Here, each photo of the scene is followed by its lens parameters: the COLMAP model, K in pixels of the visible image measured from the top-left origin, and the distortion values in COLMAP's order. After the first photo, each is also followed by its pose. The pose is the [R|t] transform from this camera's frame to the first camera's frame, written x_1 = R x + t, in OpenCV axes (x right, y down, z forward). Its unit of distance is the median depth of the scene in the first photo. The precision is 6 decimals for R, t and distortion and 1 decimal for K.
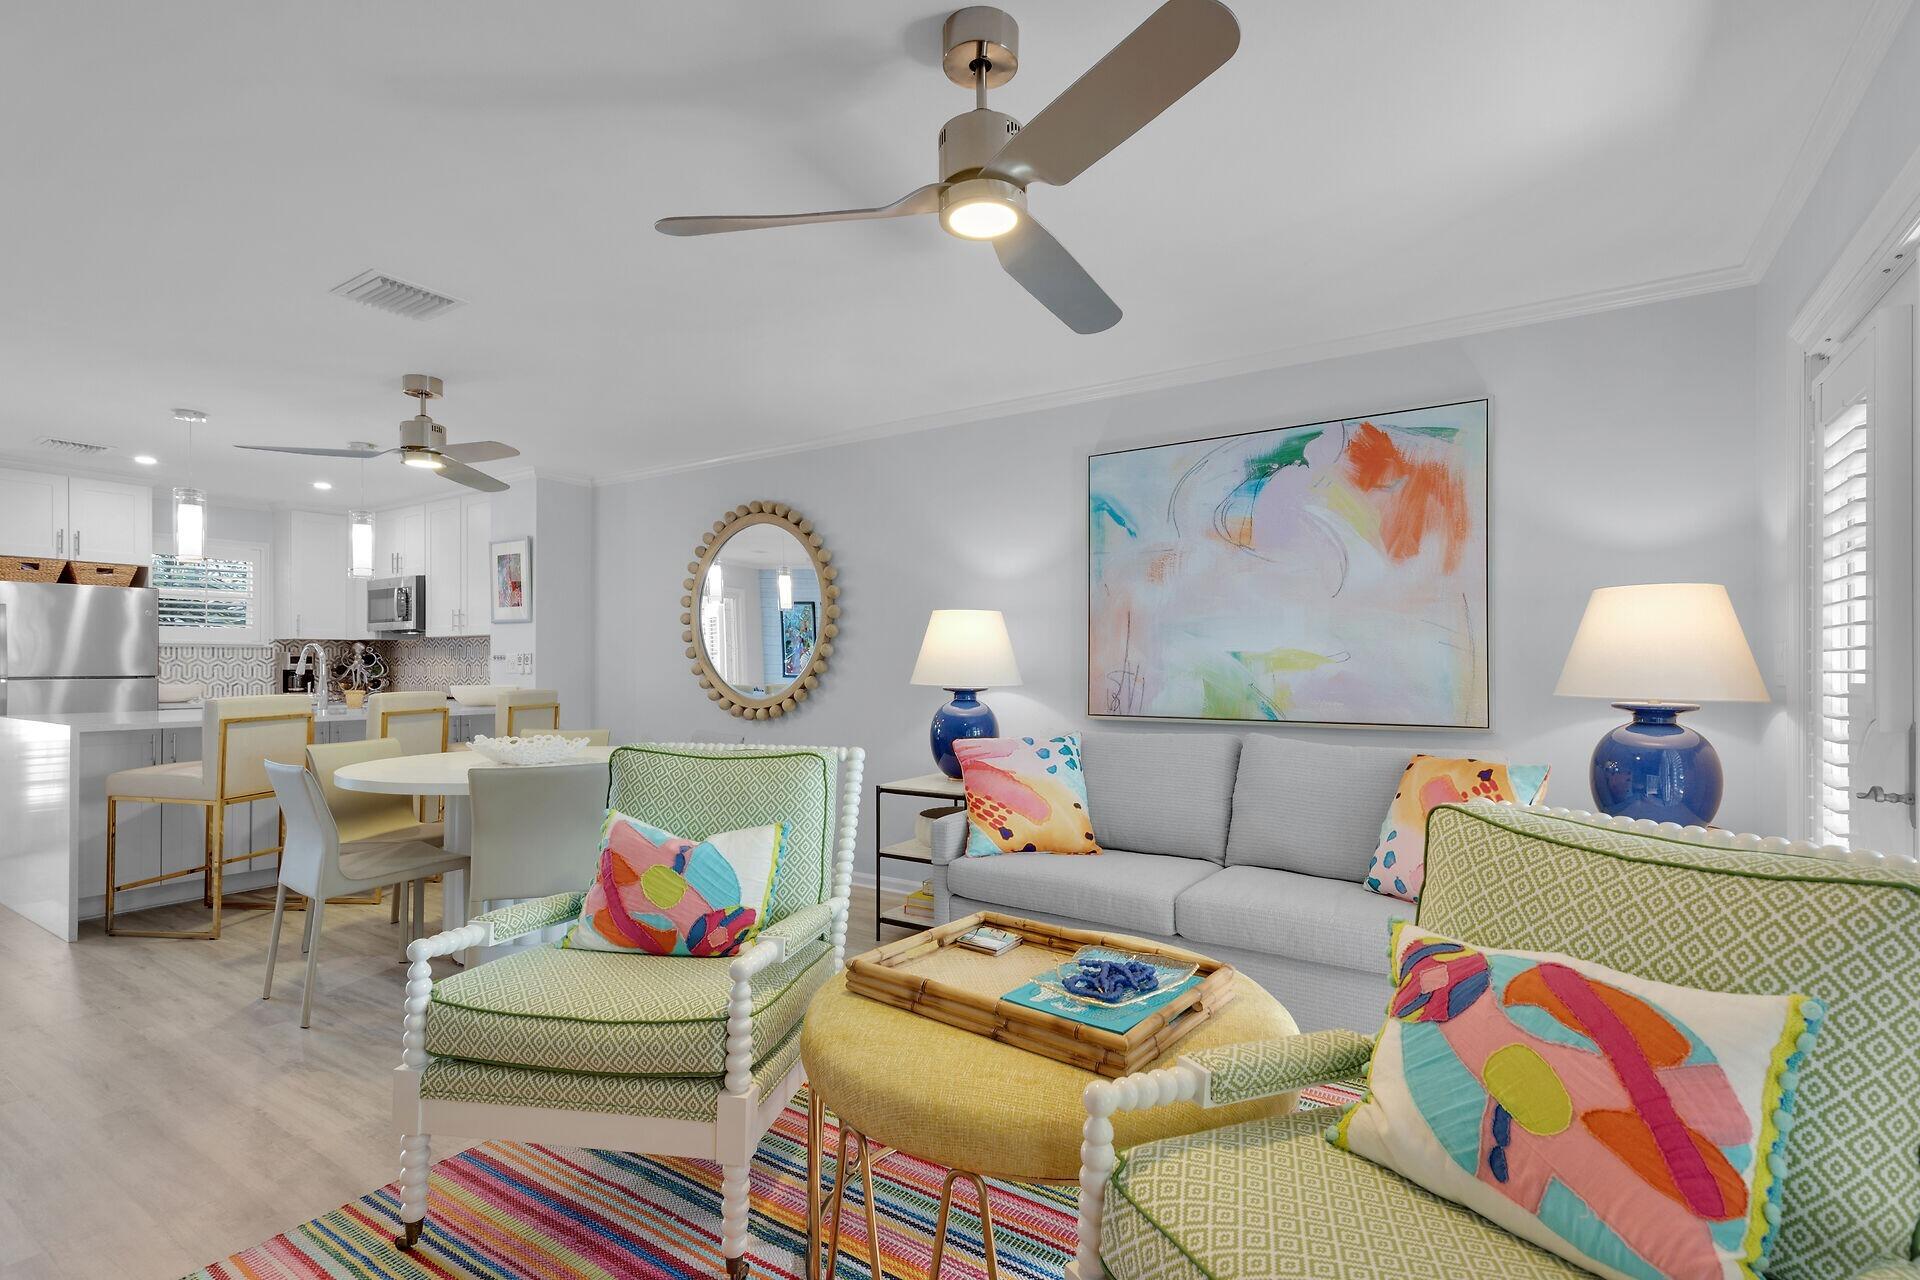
lens RADIAL K [[872.0, 0, 963.7], [0, 872.0, 652.3], [0, 0, 1]] dist [0.000092, 0.000307]
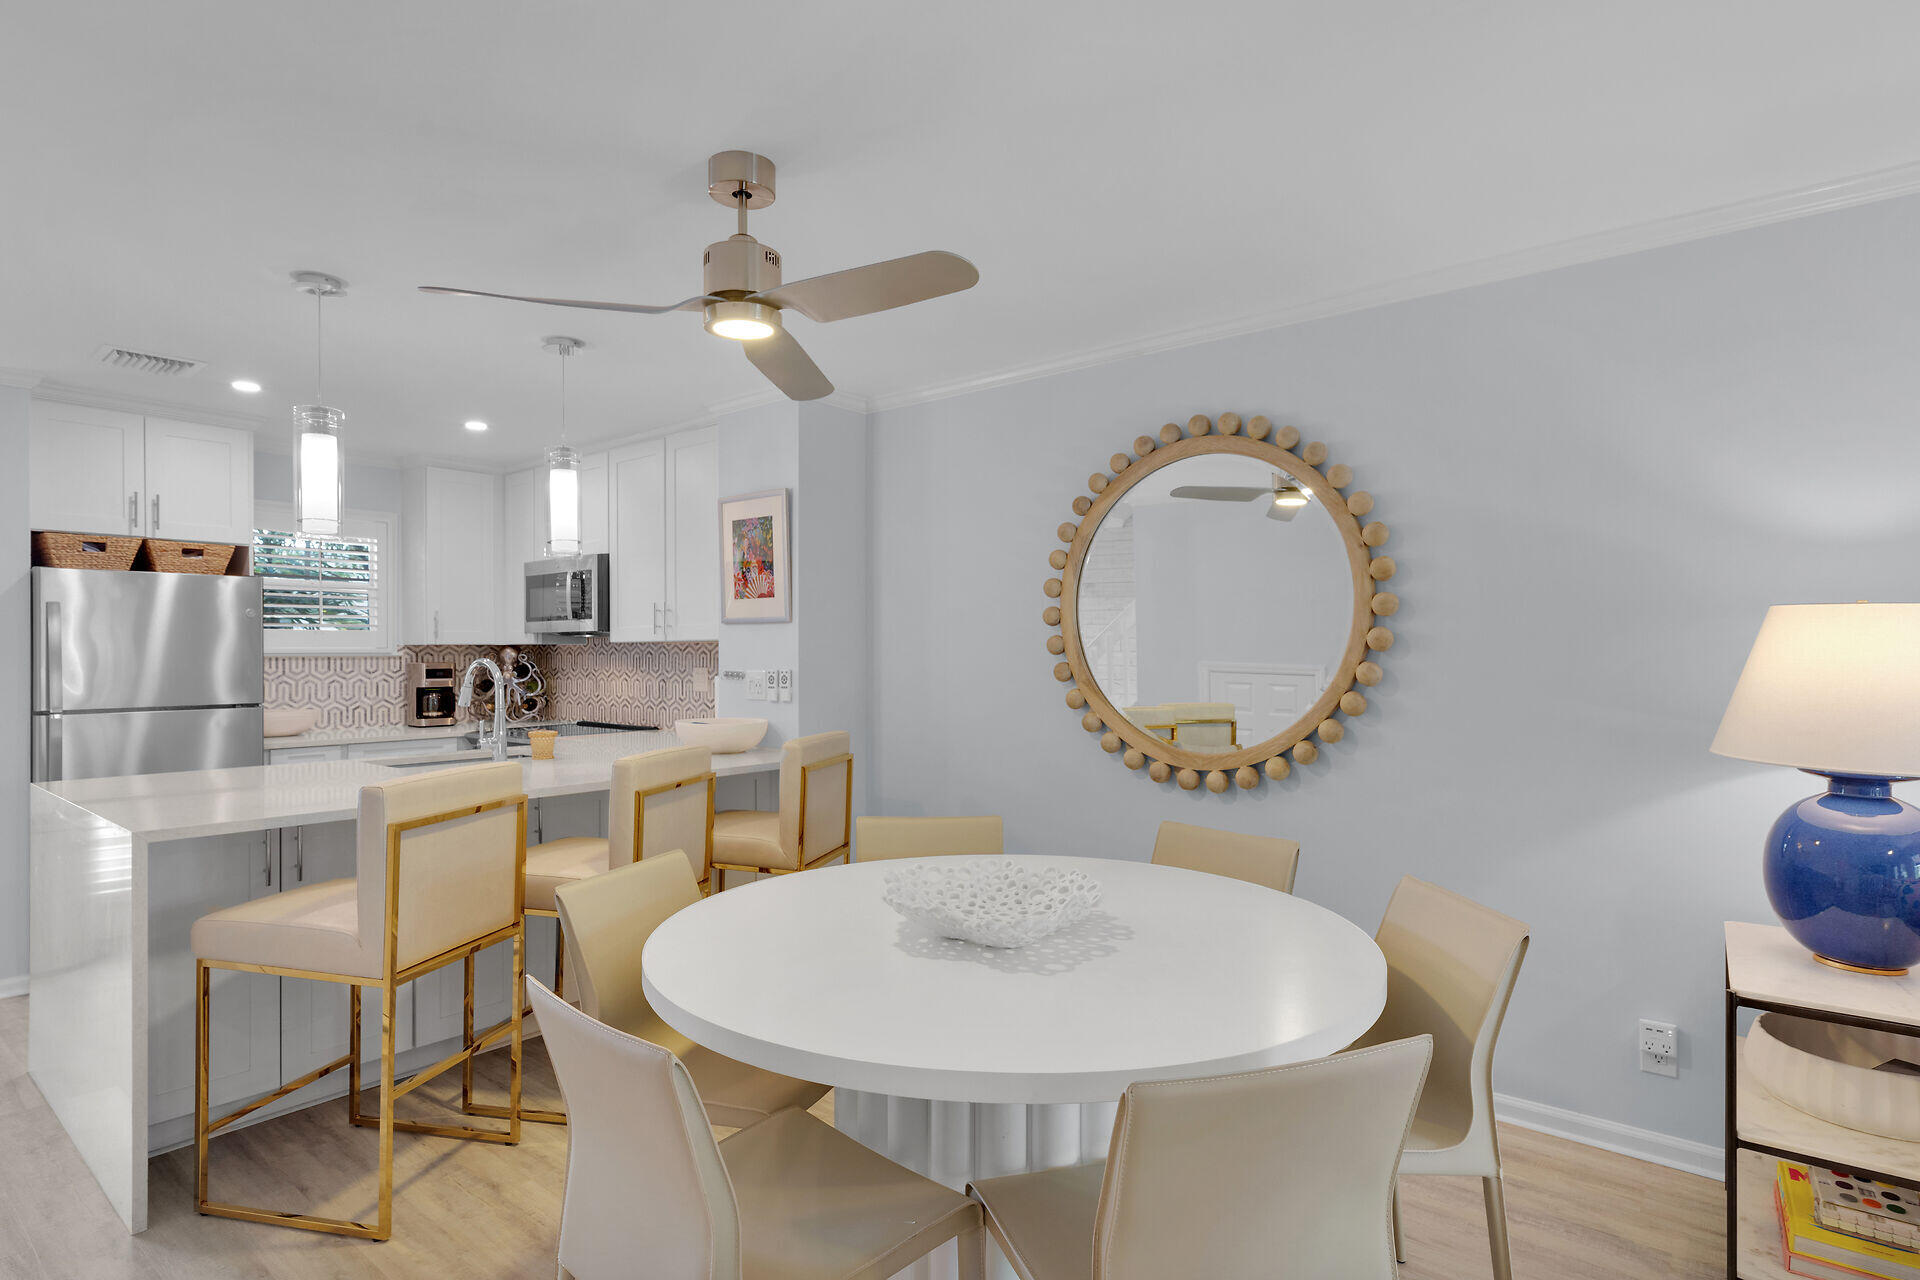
lens RADIAL K [[971.5, 0, 960.0], [0, 971.5, 640.0], [0, 0, 1]] dist [0.000594, 0.000220]
pose [[0.993719, -0.003978, -0.111833, -0.289686], [0.003940, 0.999992, -0.000559, -0.020521], [0.111835, 0.000115, 0.993727, 0.298042]]
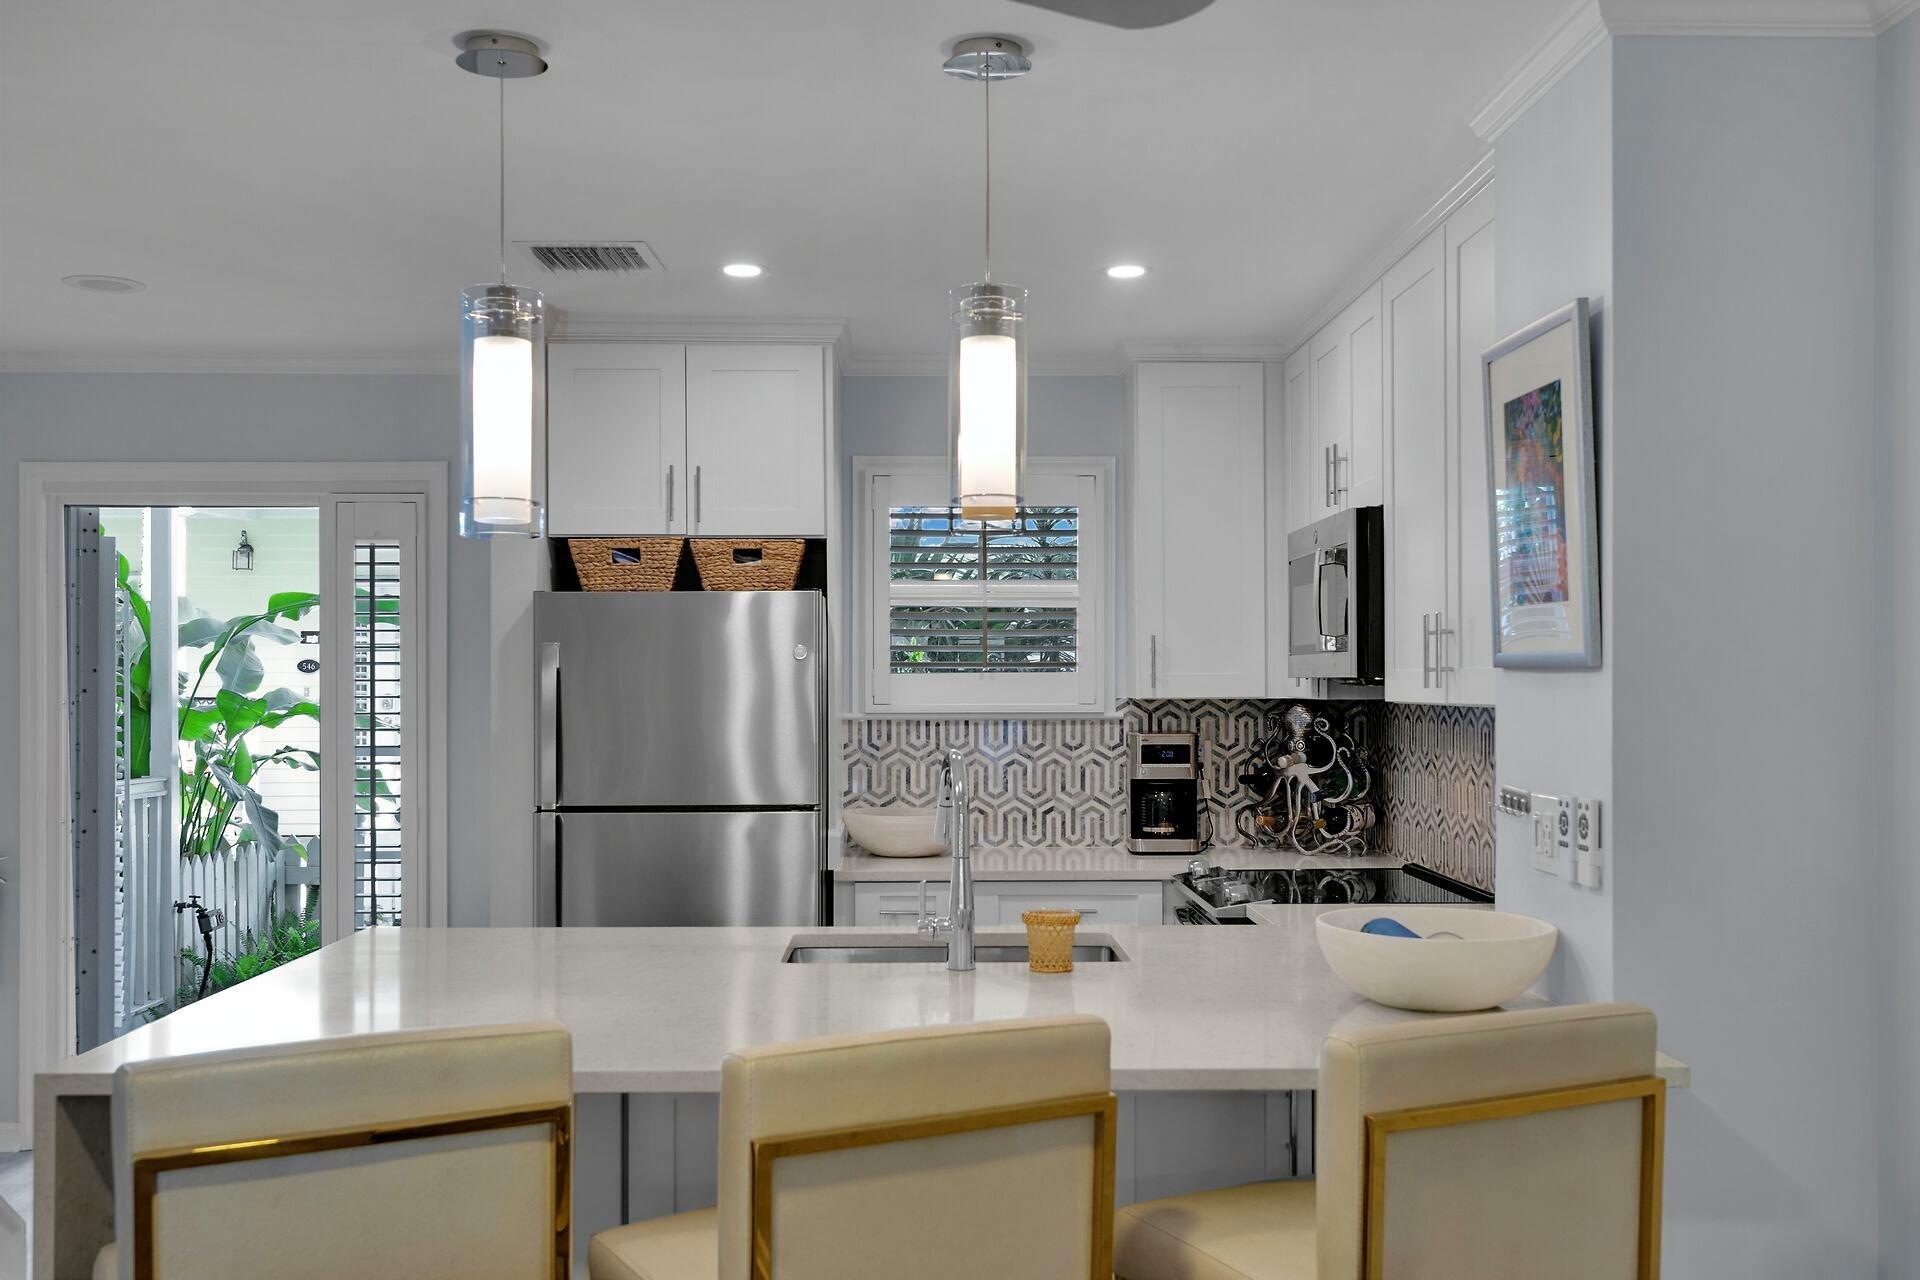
lens RADIAL K [[1778.3, 0, 961.5], [0, 1778.3, 671.1], [0, 0, 1]] dist [-0.046966, -0.001196]
pose [[0.560596, -0.003722, -0.828081, -0.200783], [0.010326, 0.999944, 0.002496, -0.036765], [0.828025, -0.009950, 0.560602, 0.594310]]
